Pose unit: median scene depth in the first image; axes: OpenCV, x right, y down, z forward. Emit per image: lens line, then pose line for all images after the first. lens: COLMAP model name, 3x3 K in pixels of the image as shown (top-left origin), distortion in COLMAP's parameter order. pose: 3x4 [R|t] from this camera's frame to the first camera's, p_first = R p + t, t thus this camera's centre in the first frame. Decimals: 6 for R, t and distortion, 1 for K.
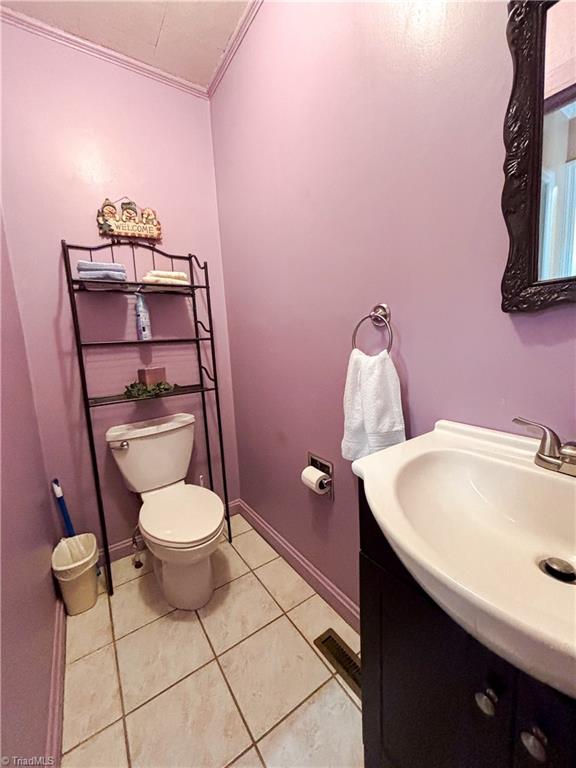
lens RADIAL K [[309.5, 0, 288.0], [0, 309.5, 384.0], [0, 0, 1]] dist [-0.000917, -0.000616]
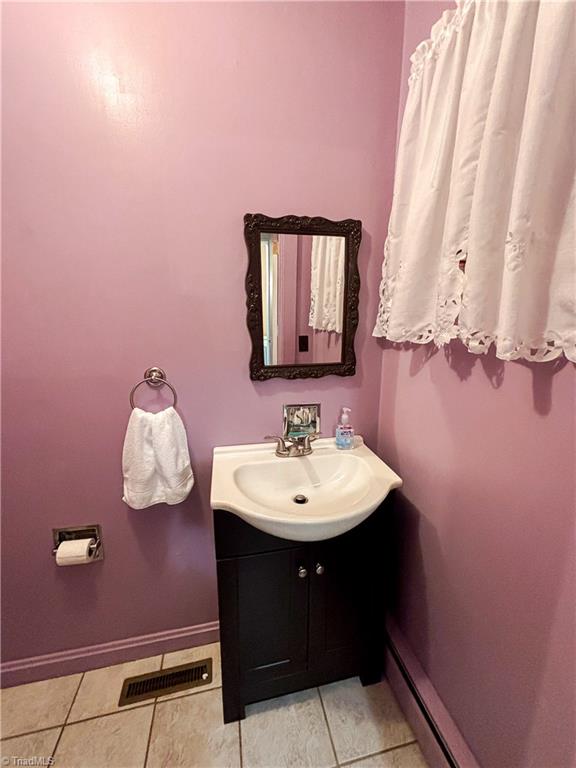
lens RADIAL K [[309.5, 0, 288.0], [0, 309.5, 384.0], [0, 0, 1]] dist [-0.000917, -0.000616]
pose [[0.359572, -0.145316, 0.921733, -0.647817], [0.122539, 0.986598, 0.107739, -0.278300], [-0.925036, 0.074208, 0.372560, 0.098015]]
